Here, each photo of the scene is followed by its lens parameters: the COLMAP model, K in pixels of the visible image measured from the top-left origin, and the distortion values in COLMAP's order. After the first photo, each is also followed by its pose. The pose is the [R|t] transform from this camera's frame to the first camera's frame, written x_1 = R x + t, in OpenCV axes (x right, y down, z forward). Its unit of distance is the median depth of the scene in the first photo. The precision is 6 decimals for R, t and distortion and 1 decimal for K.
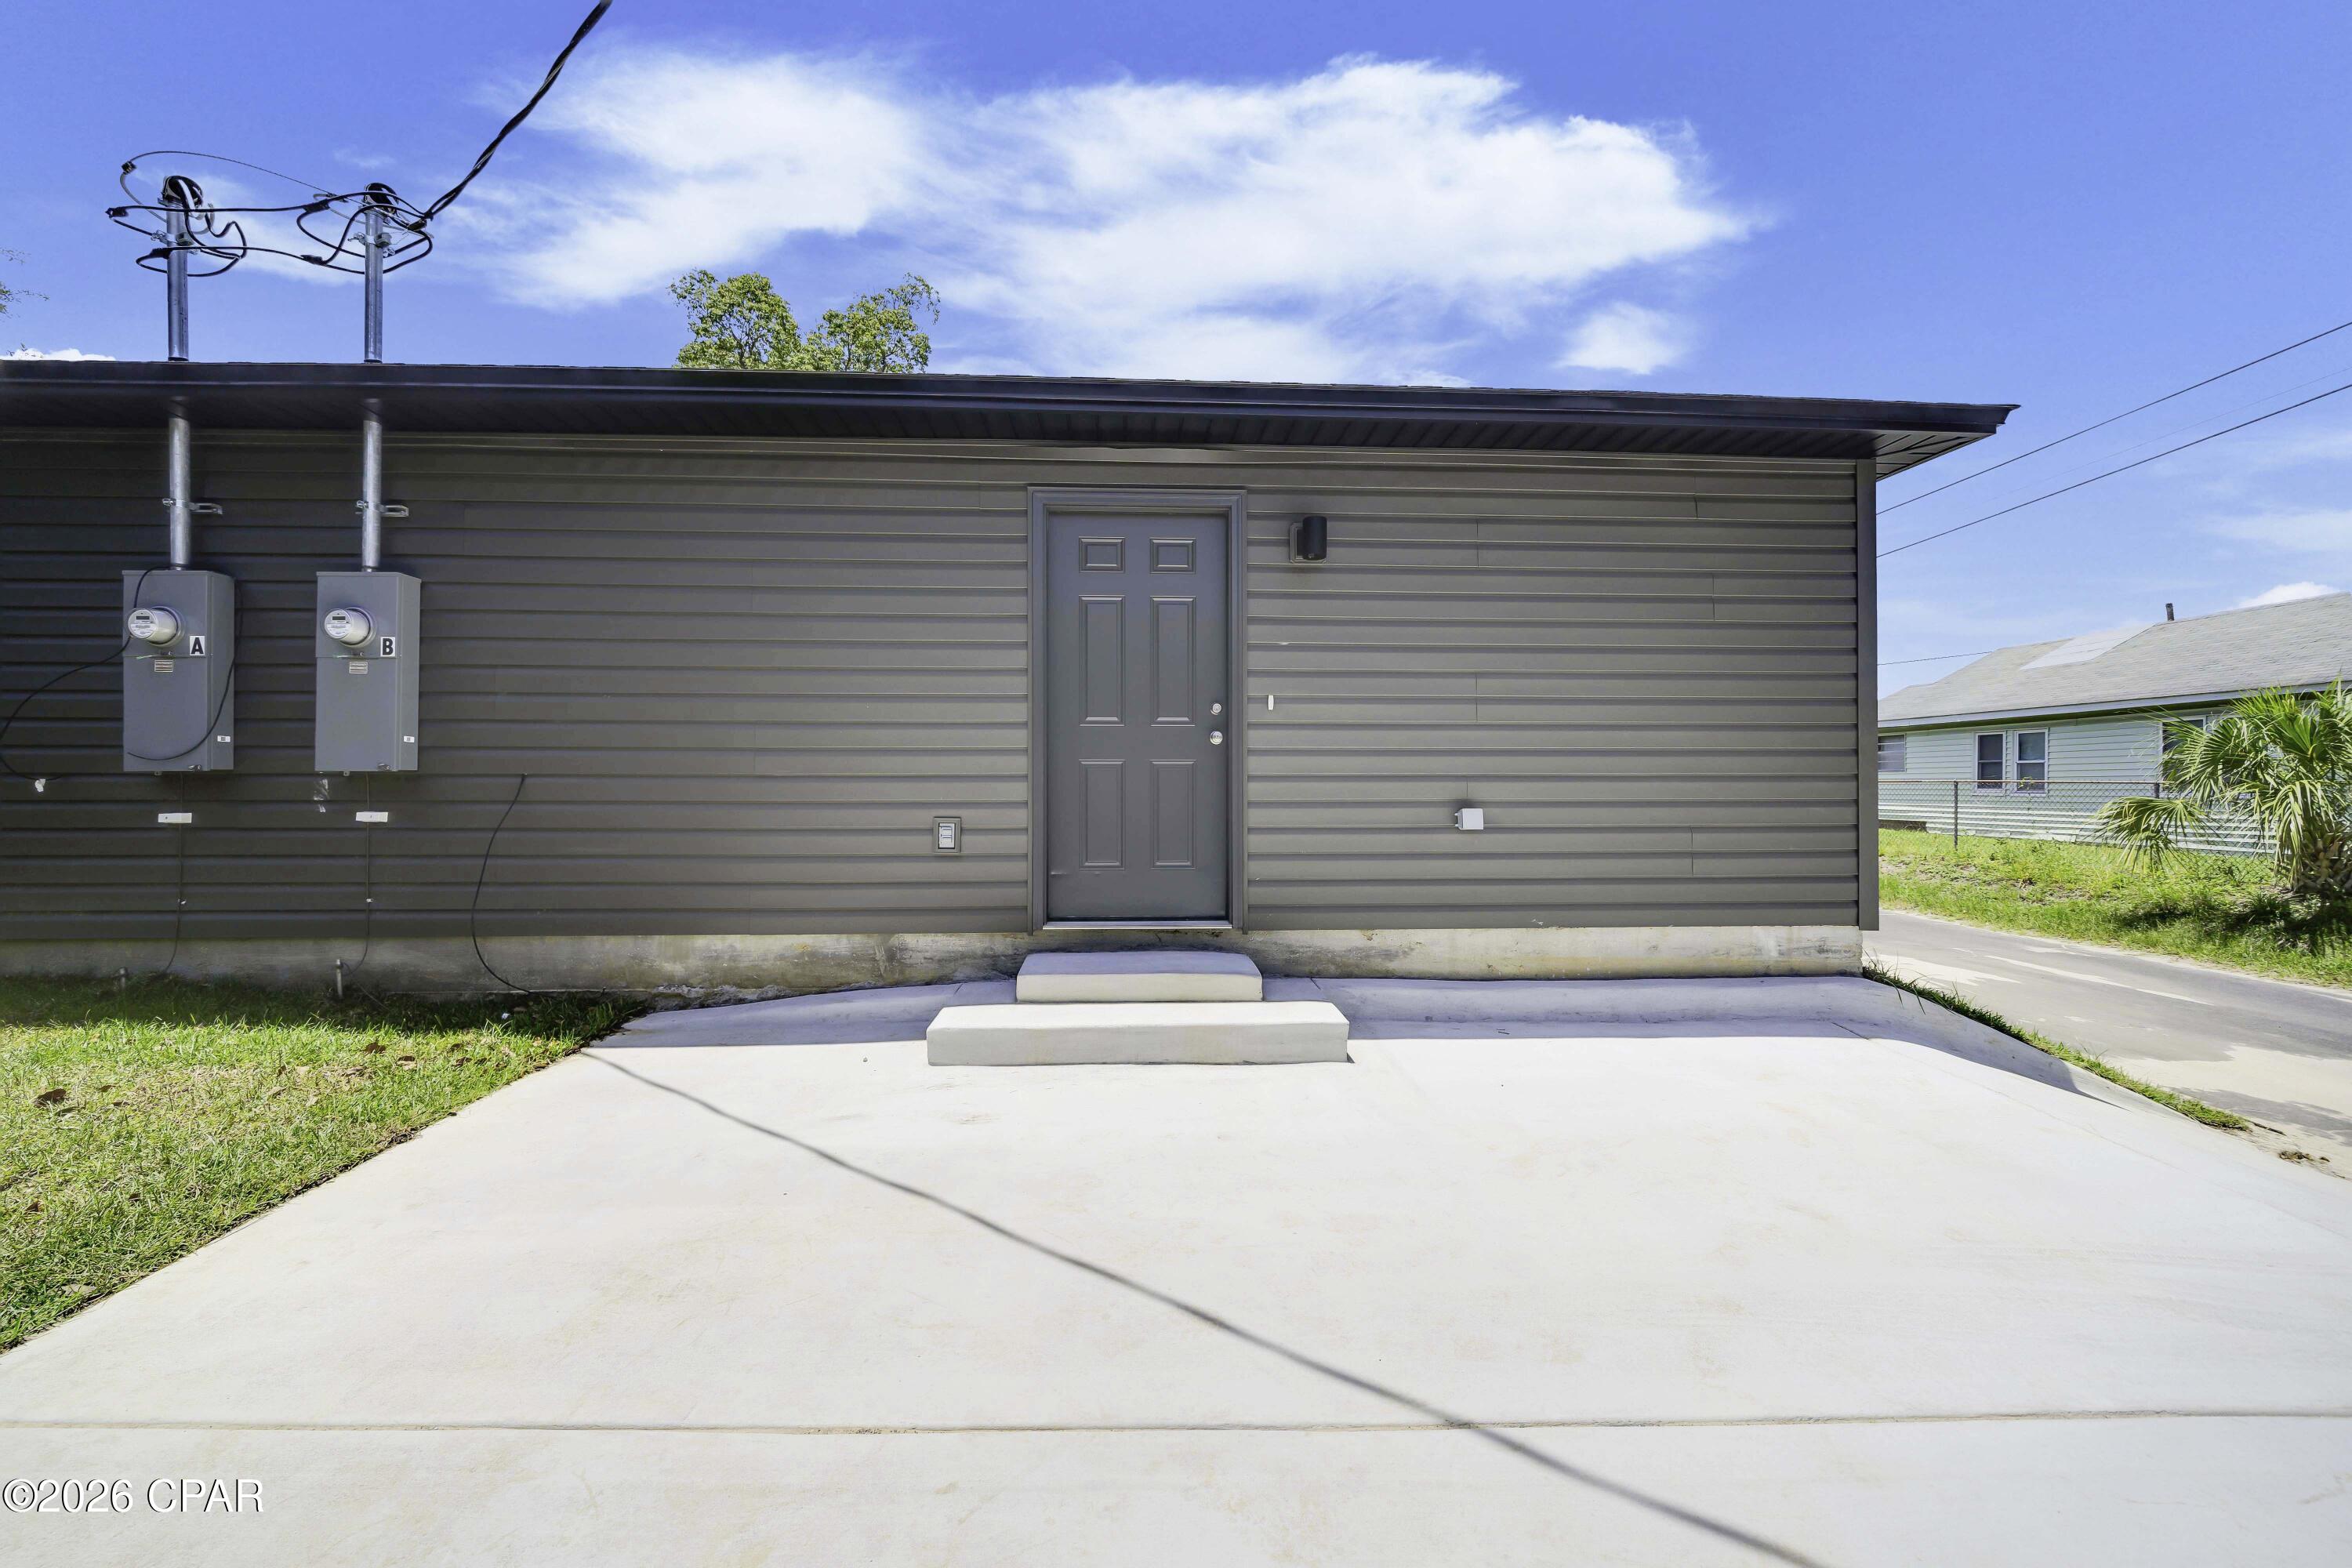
lens RADIAL K [[819.1, 0, 1159.0], [0, 819.1, 771.1], [0, 0, 1]] dist [-0.000585, 0.000164]
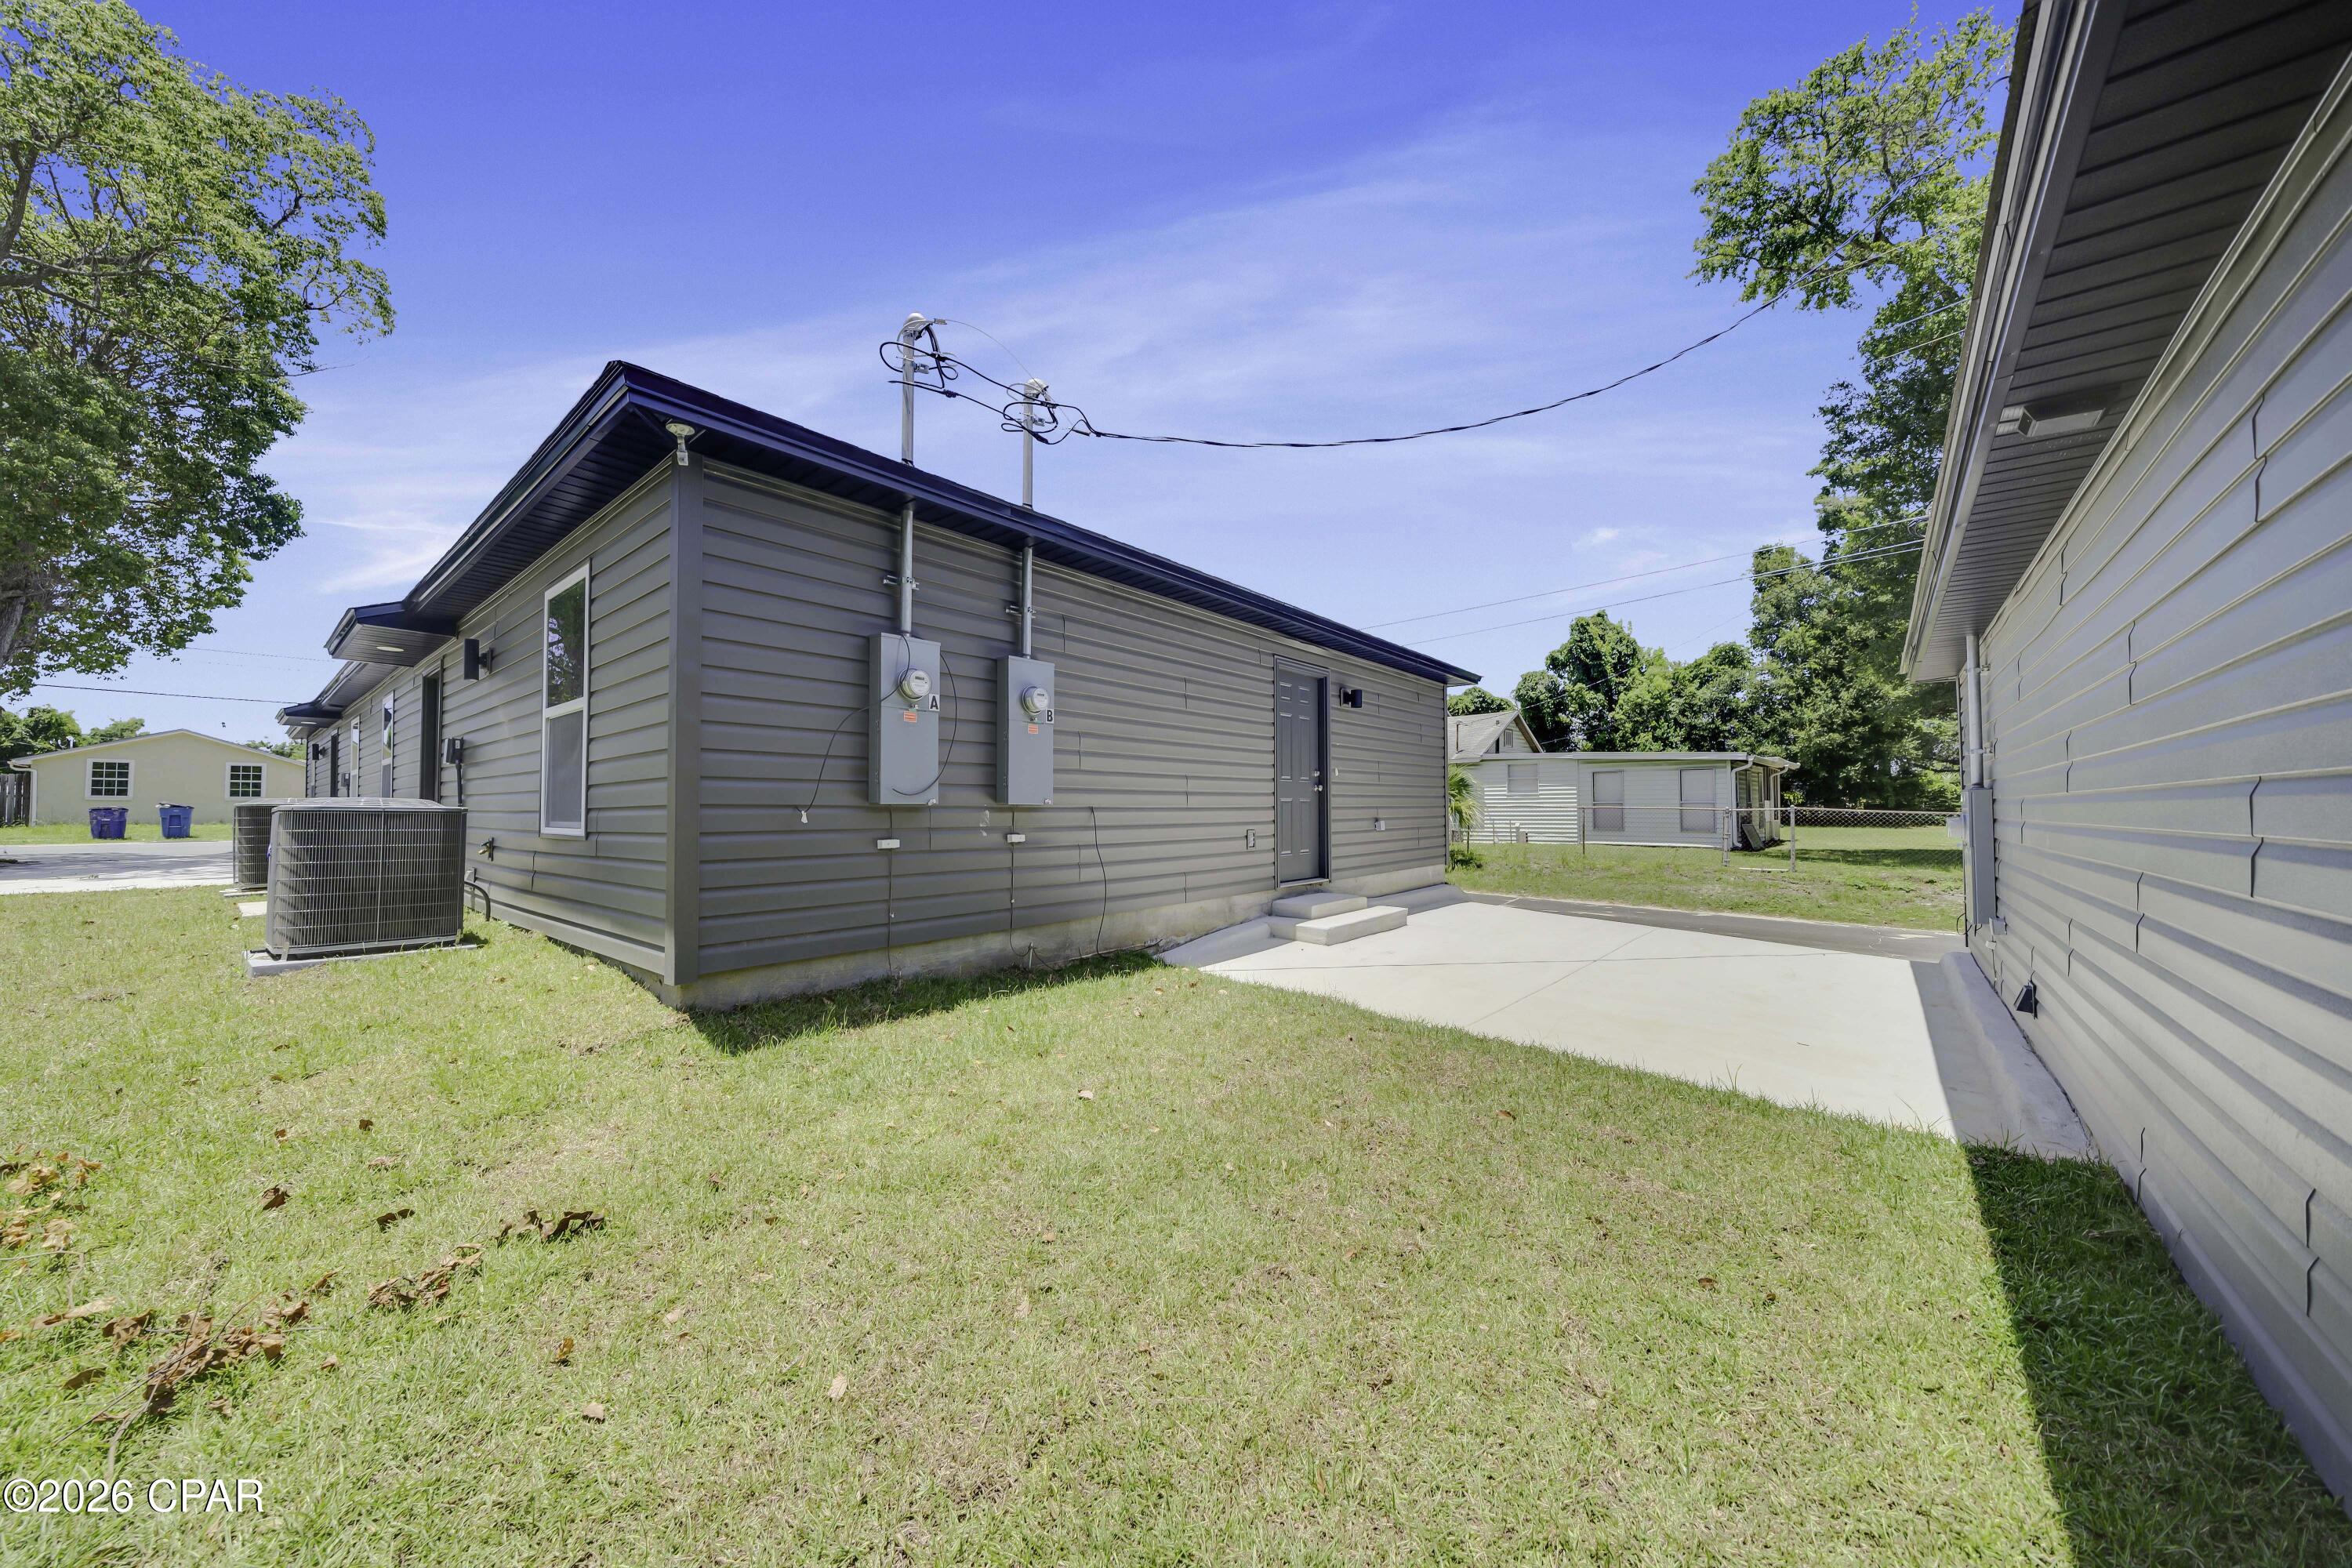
lens RADIAL K [[819.1, 0, 1159.0], [0, 819.1, 771.1], [0, 0, 1]] dist [-0.000585, 0.000164]
pose [[0.672820, 0.031085, 0.739153, -1.780371], [-0.004310, 0.999265, -0.038101, -0.004013], [-0.739793, 0.022449, 0.672459, -0.080316]]
